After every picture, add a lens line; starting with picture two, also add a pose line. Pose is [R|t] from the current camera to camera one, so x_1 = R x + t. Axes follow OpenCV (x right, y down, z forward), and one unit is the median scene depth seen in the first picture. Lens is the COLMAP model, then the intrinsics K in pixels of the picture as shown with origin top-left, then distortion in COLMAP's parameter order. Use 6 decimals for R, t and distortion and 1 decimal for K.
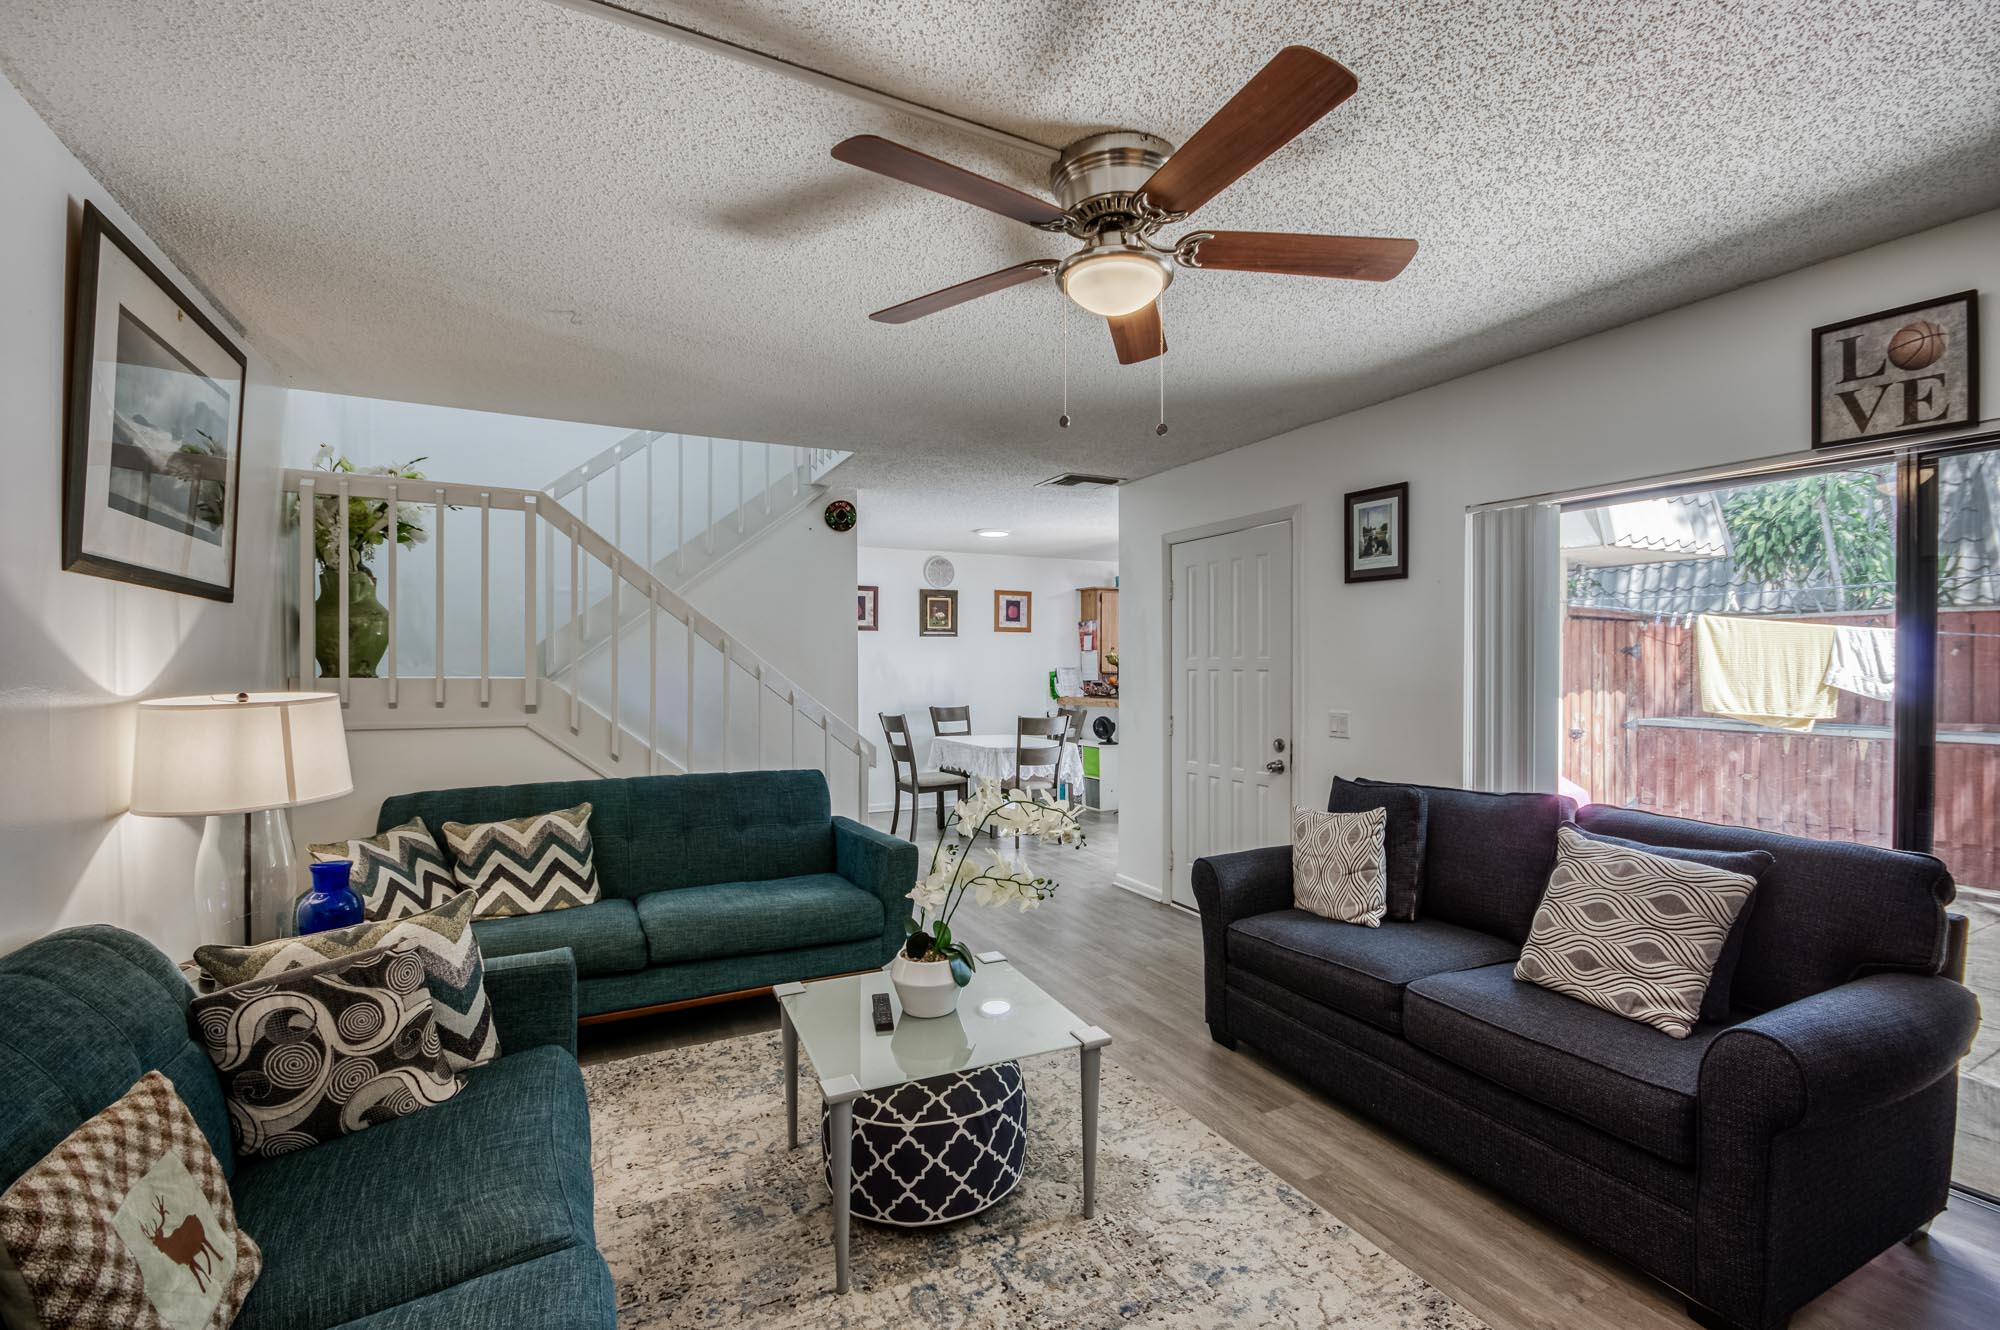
lens RADIAL K [[884.3, 0, 1019.3], [0, 884.3, 673.9], [0, 0, 1]] dist [-0.000478, -0.004587]
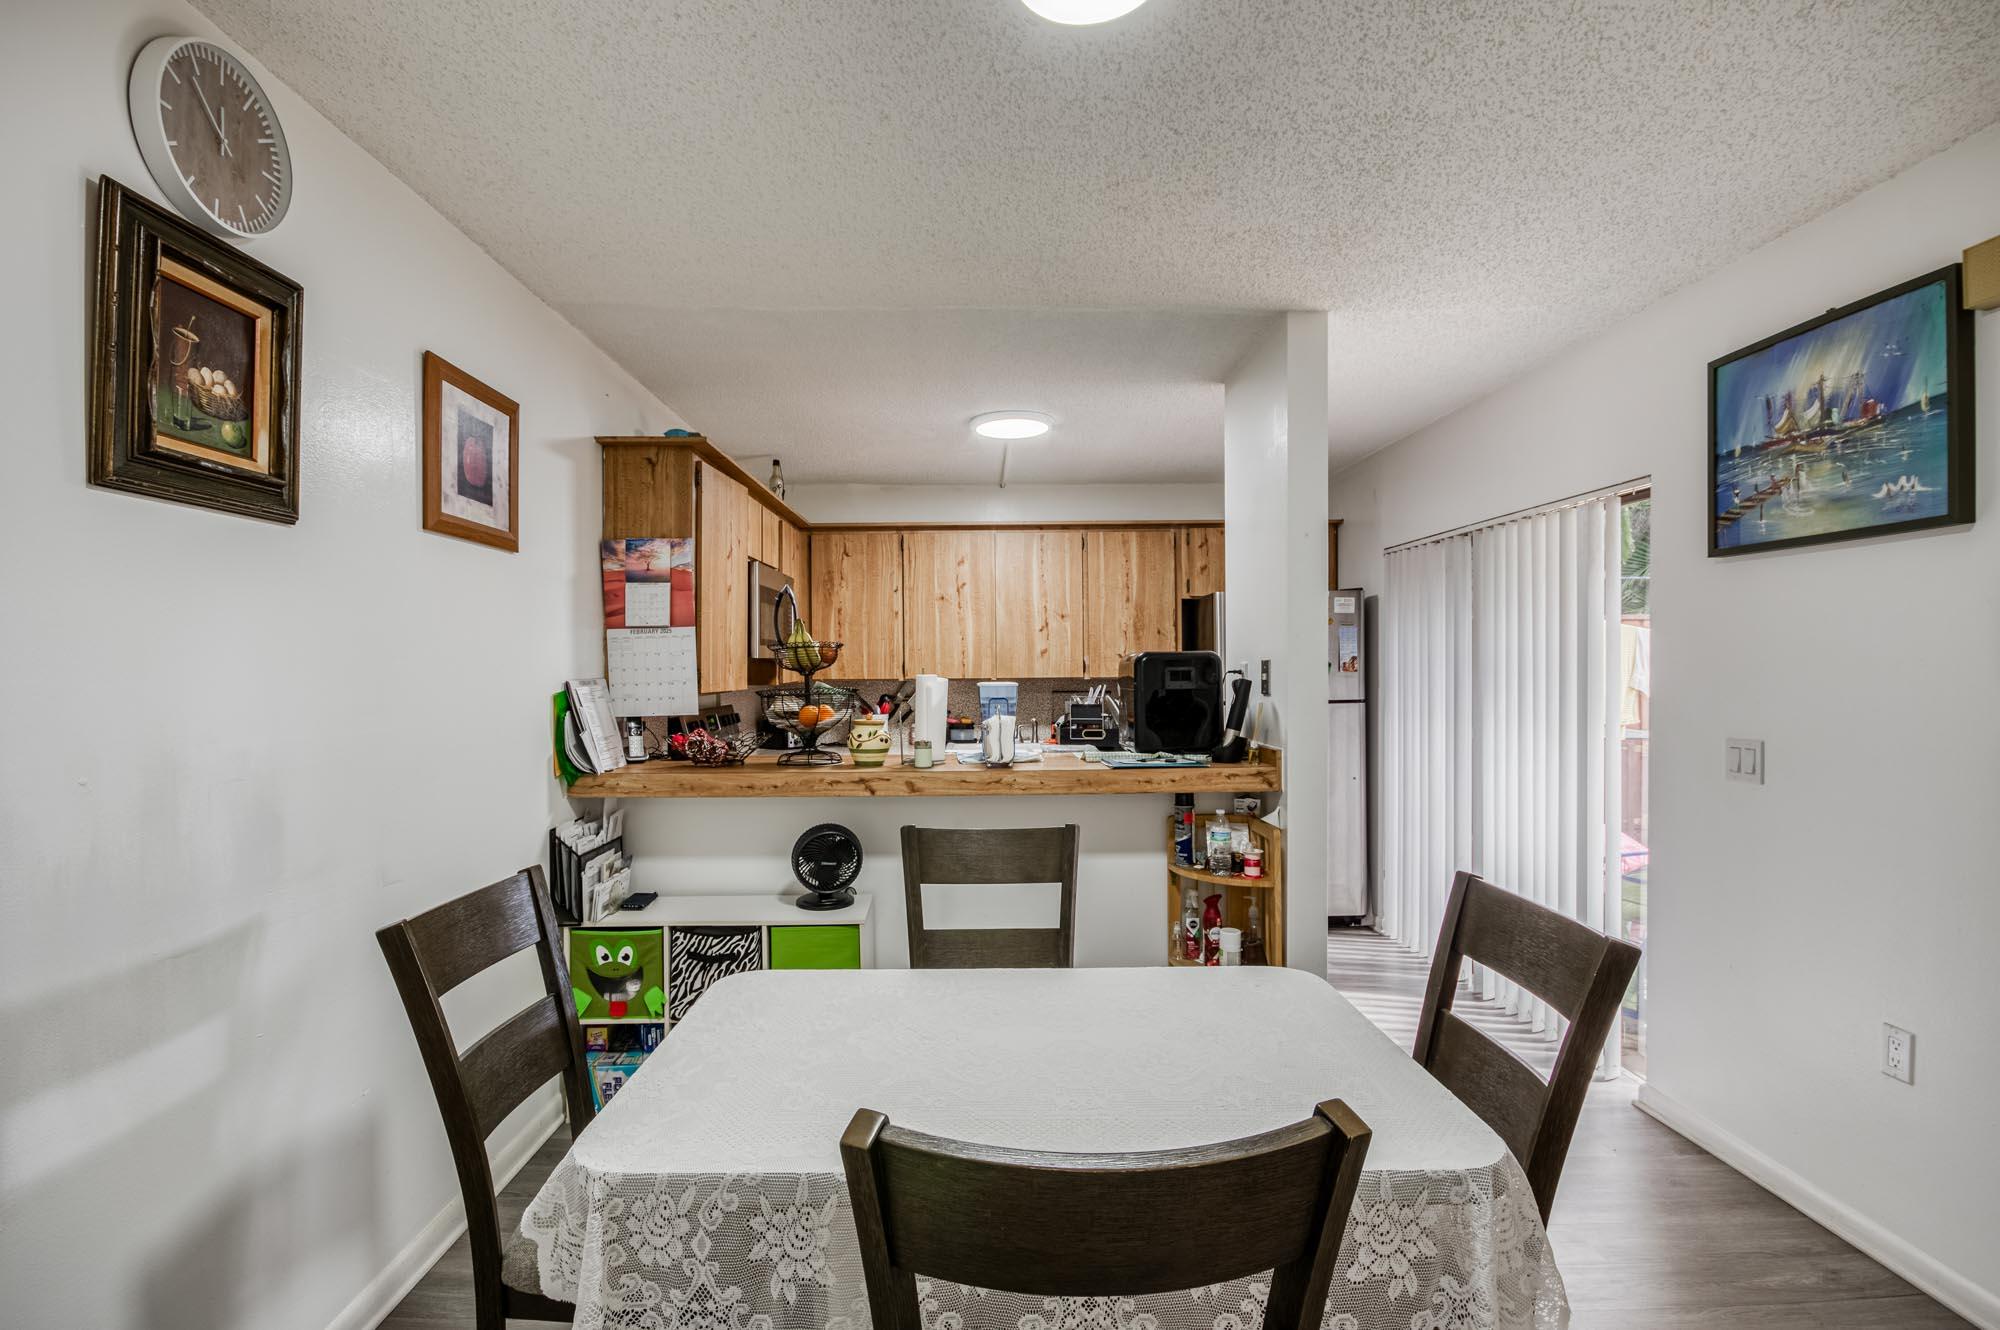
lens RADIAL K [[884.3, 0, 979.3], [0, 884.3, 679.9], [0, 0, 1]] dist [-0.000478, -0.004587]
pose [[0.475335, -0.014043, 0.879693, -0.261460], [0.009043, 0.999898, 0.011075, -0.014911], [-0.879759, 0.002691, 0.475413, 1.210814]]
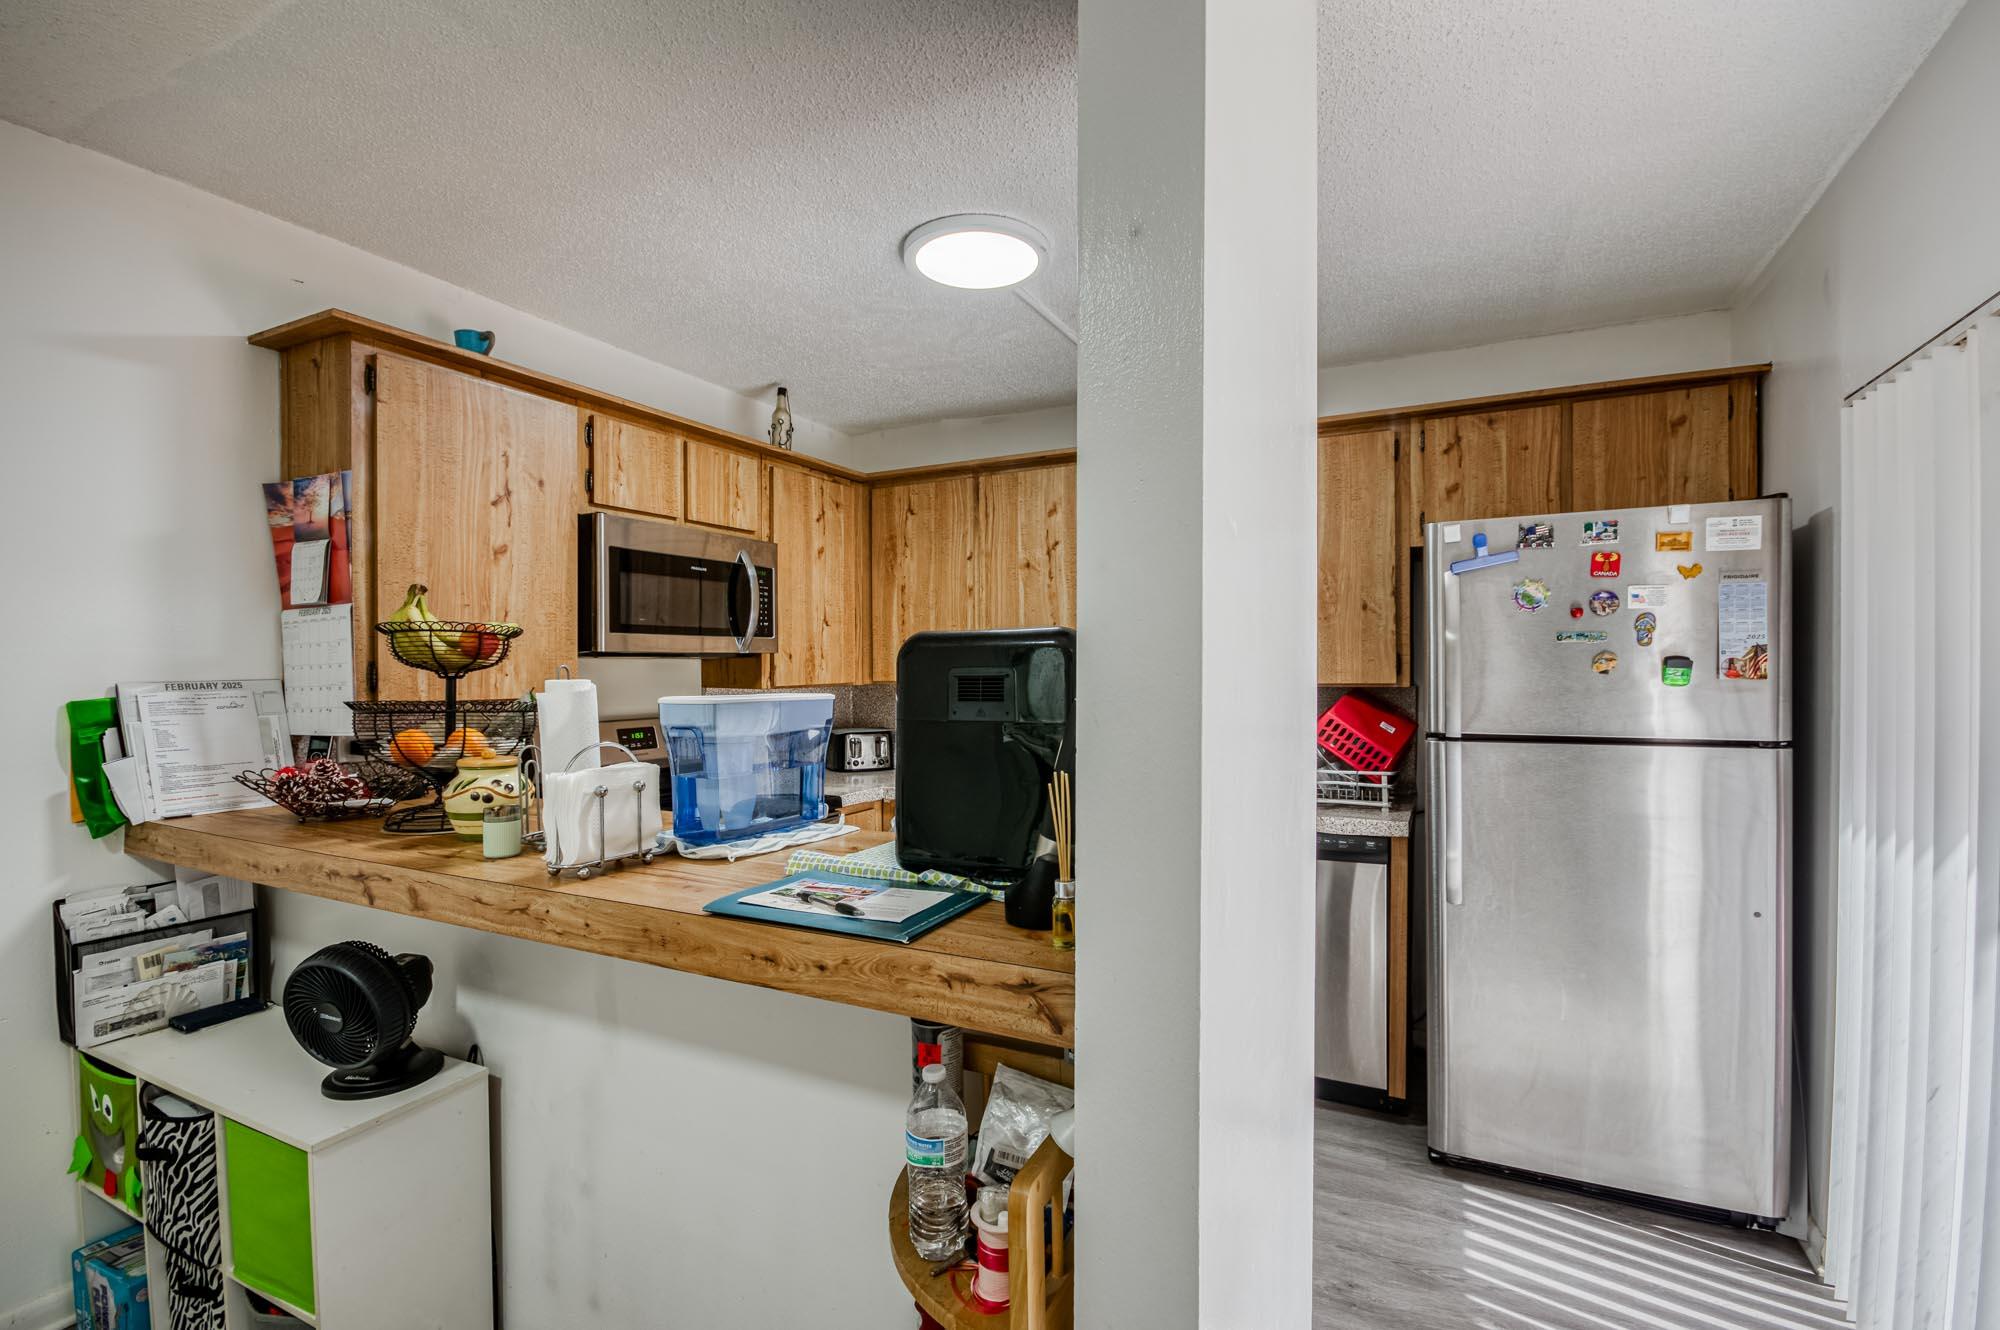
lens RADIAL K [[884.3, 0, 1008.2], [0, 884.3, 677.2], [0, 0, 1]] dist [-0.000478, -0.004587]
pose [[0.816783, -0.006664, 0.576906, 0.155338], [0.002475, 0.999965, 0.008046, -0.015265], [-0.576939, -0.005145, 0.816771, 1.173239]]
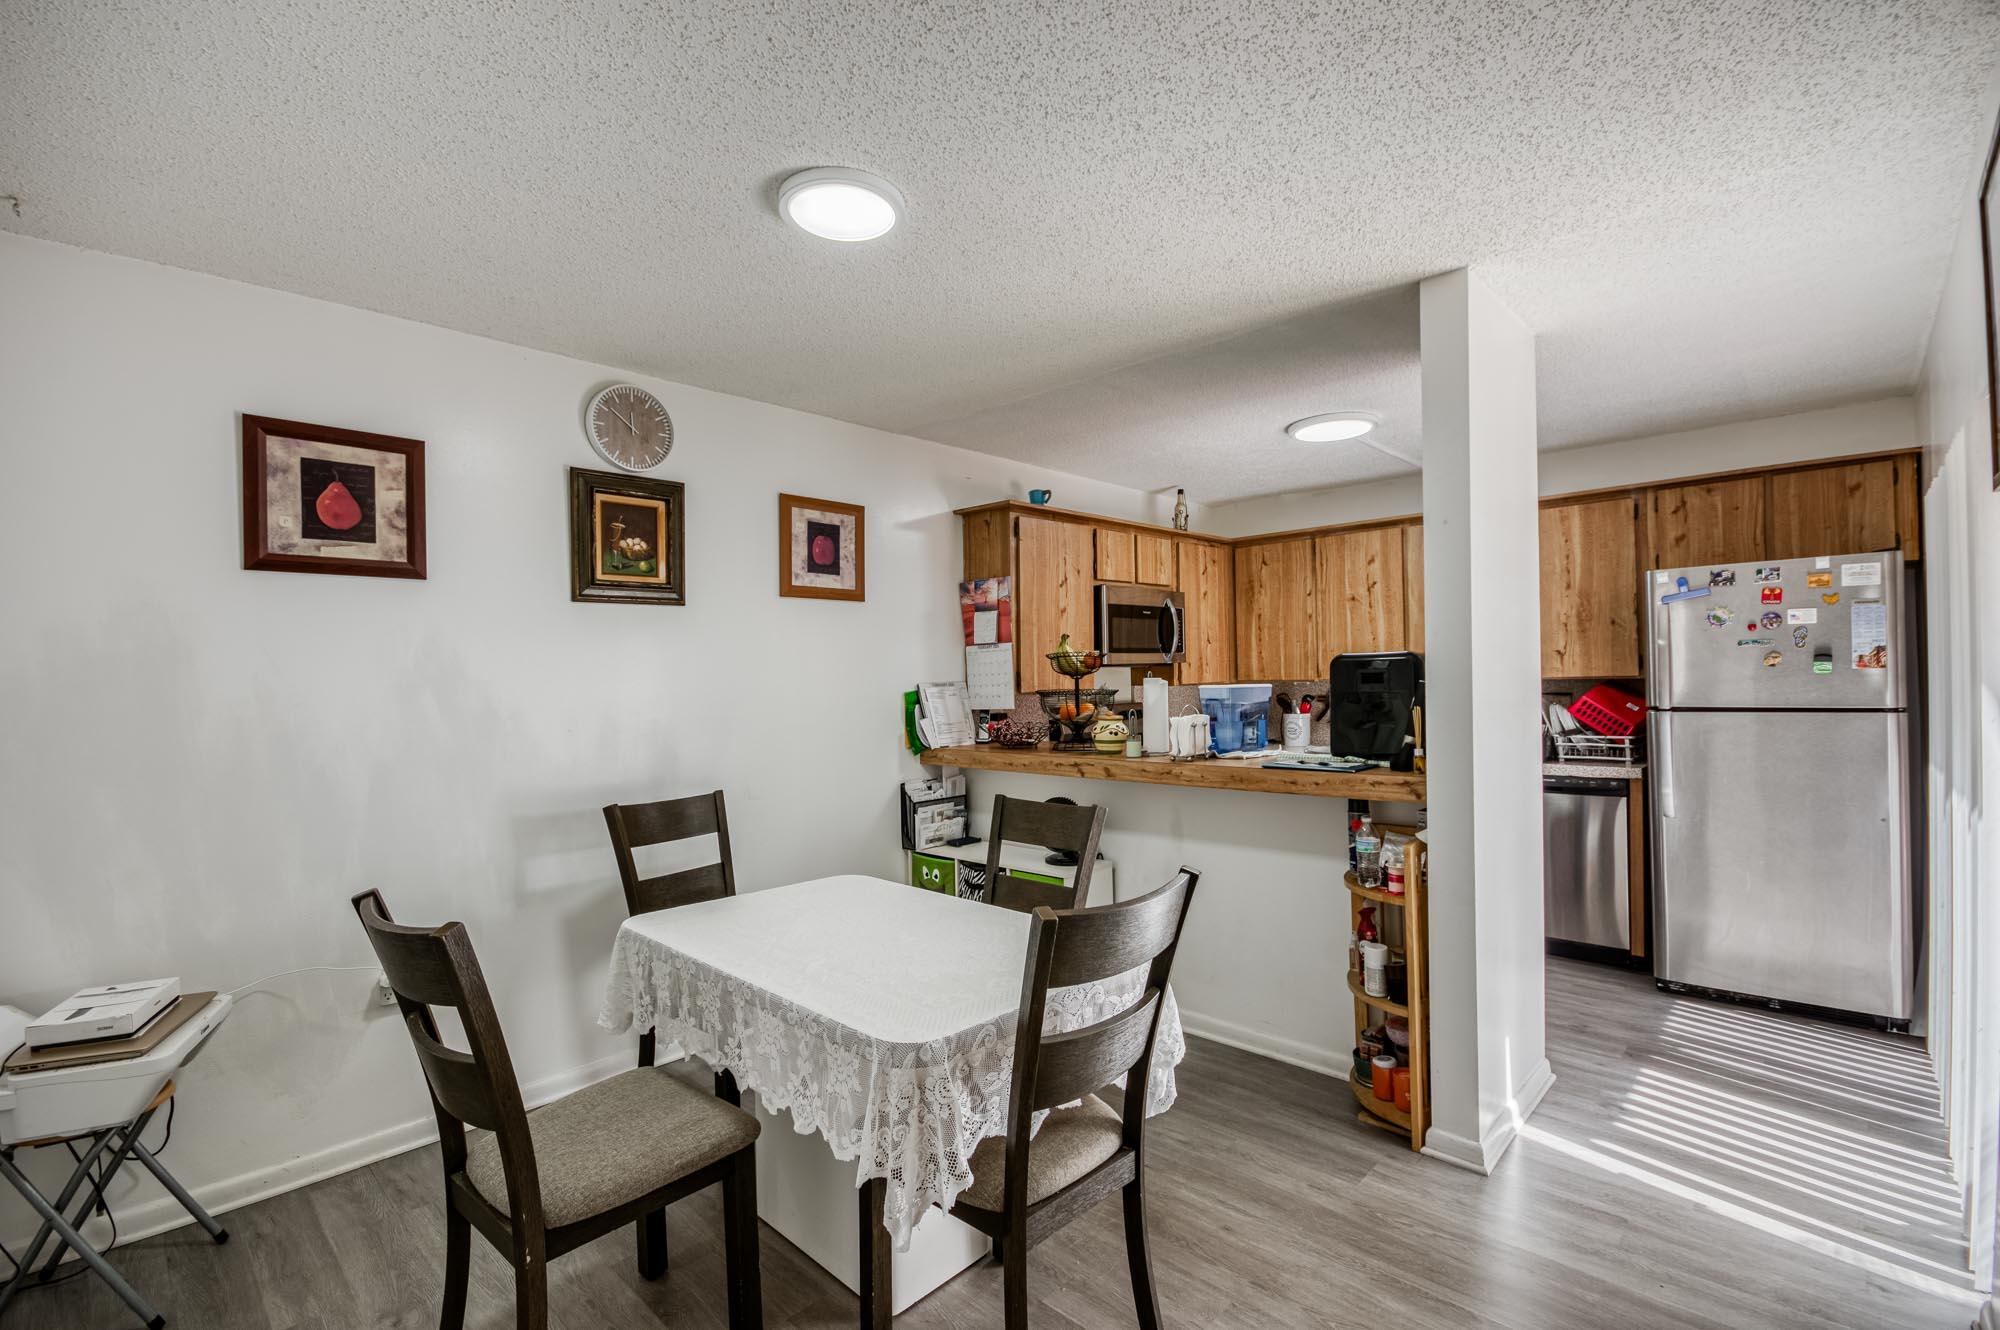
lens RADIAL K [[884.3, 0, 1018.7], [0, 884.3, 678.9], [0, 0, 1]] dist [-0.000478, -0.004587]
pose [[0.946828, -0.016666, 0.321308, -0.088427], [0.017666, 0.999844, -0.000194, -0.013372], [-0.321254, 0.005860, 0.946975, 0.931486]]
